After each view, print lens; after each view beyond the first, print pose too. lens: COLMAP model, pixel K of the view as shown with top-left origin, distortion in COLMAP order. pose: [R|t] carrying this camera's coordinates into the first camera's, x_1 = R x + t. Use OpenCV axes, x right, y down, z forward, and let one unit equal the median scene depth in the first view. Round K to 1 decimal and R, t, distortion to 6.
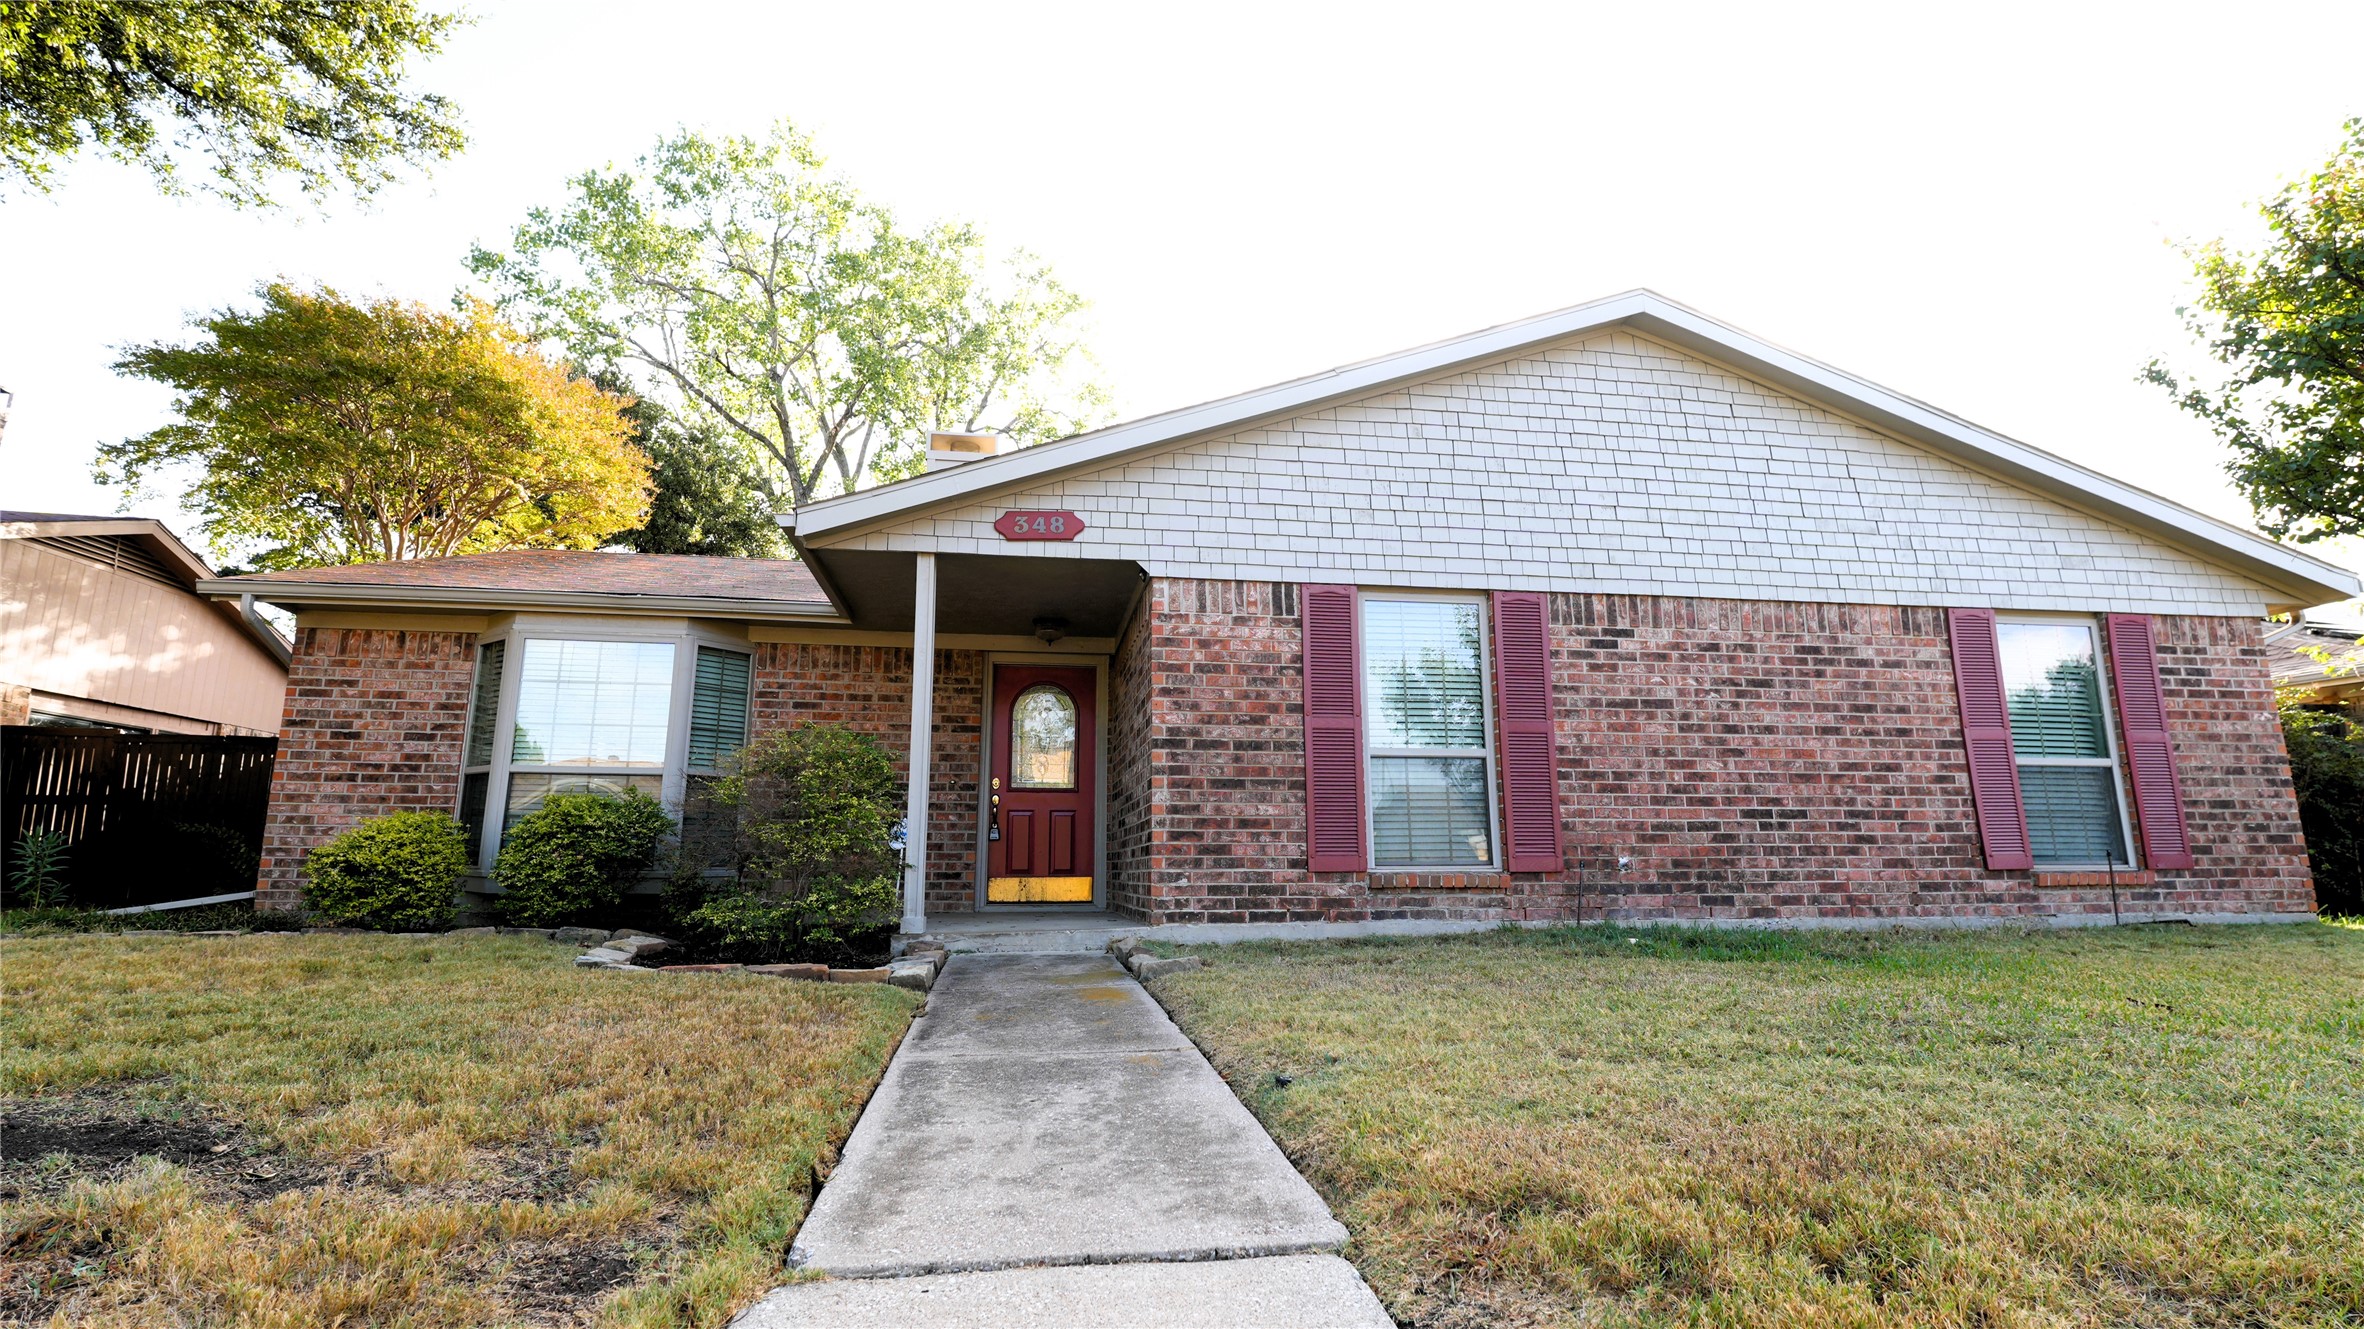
lens RADIAL K [[1109.4, 0, 1182.0], [0, 1109.4, 658.8], [0, 0, 1]] dist [-0.000118, 0.000450]
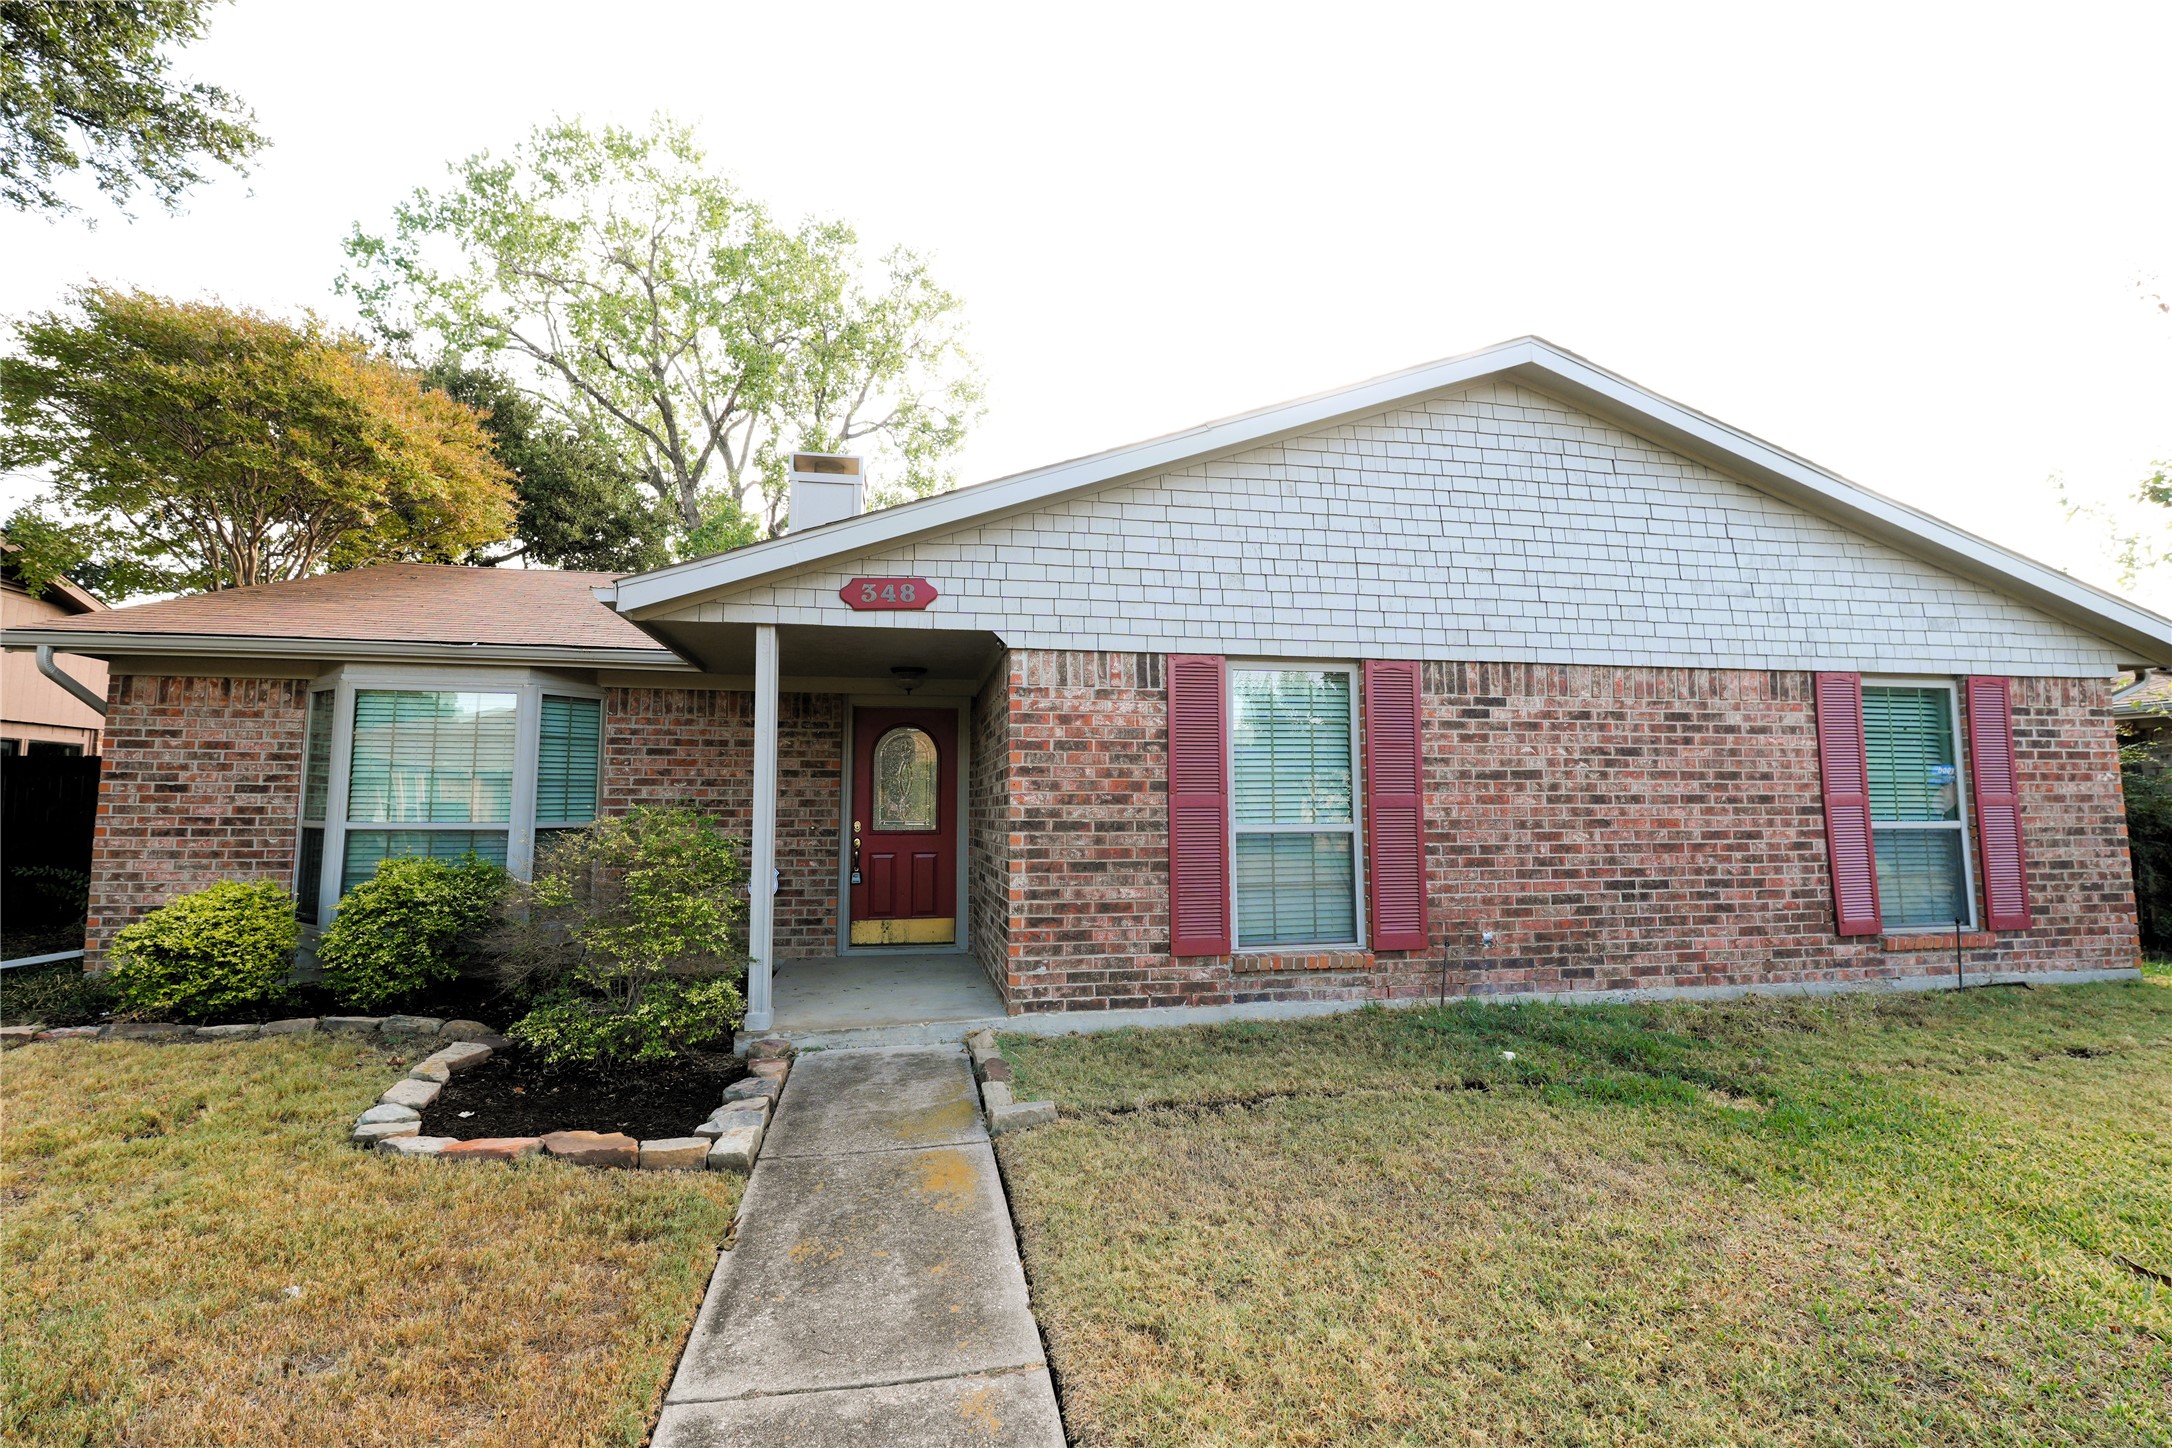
lens RADIAL K [[990.9, 0, 1084.9], [0, 990.9, 717.1], [0, 0, 1]] dist [-0.001303, 0.000898]
pose [[0.999413, 0.003526, 0.034072, 0.007127], [-0.006735, 0.995499, 0.094529, -0.083374], [-0.033585, -0.094703, 0.994939, 0.134460]]
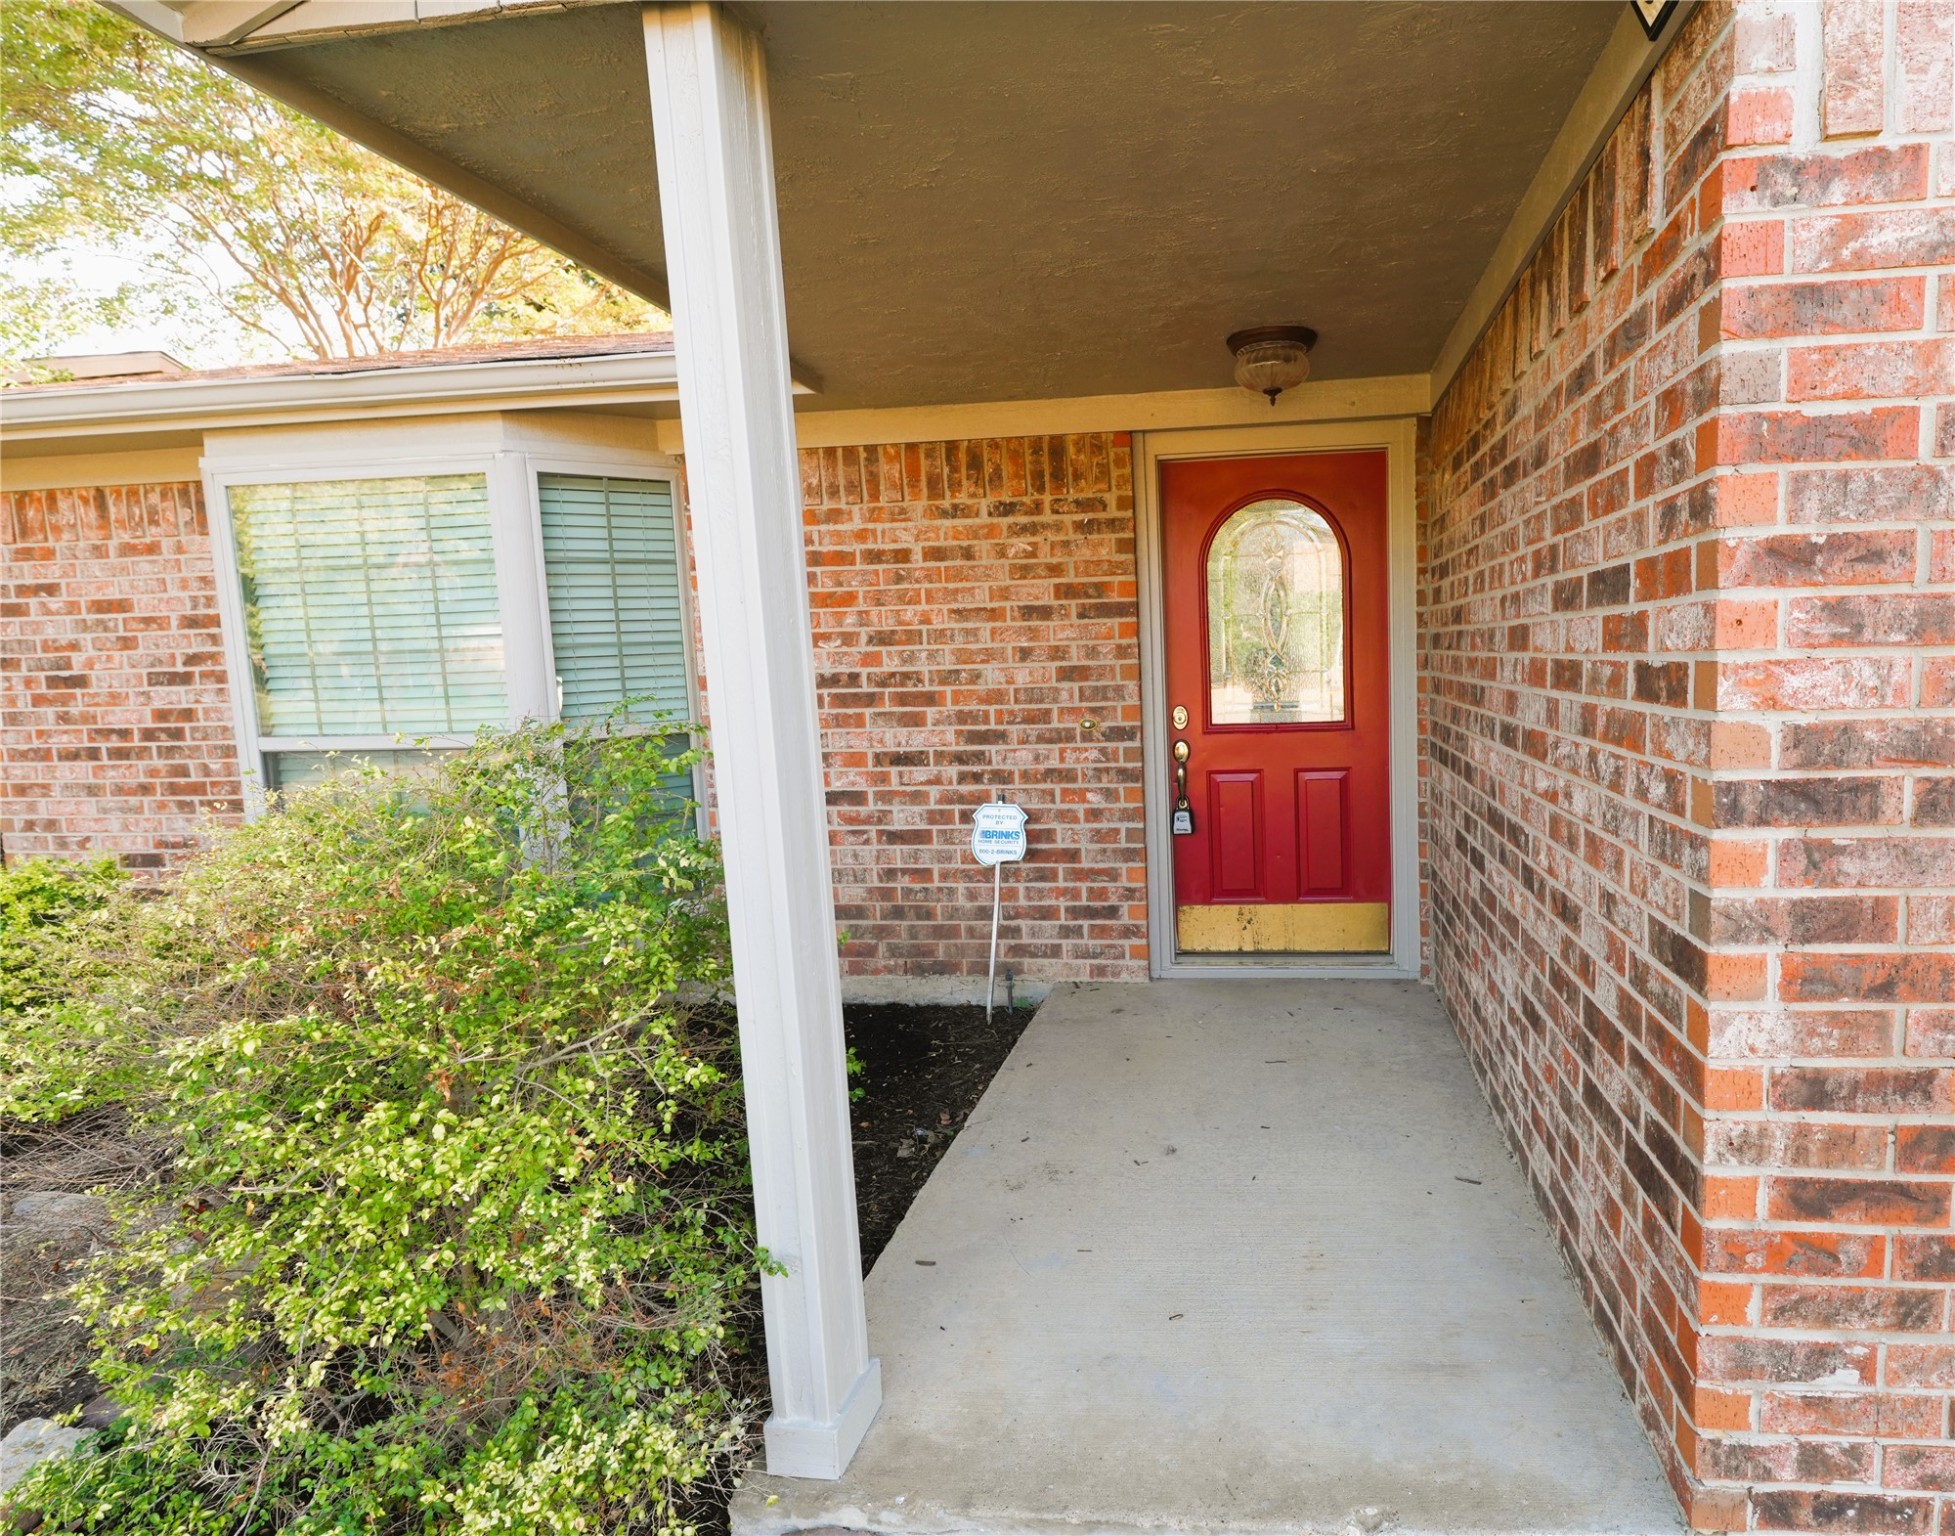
lens RADIAL K [[1054.7, 0, 1155.0], [0, 1054.7, 764.6], [0, 0, 1]] dist [-0.004293, 0.000002]
pose [[0.964290, -0.002950, -0.264831, -0.066763], [0.081426, 0.954808, 0.285851, 0.000165], [0.252019, -0.297207, 0.920953, 0.664876]]
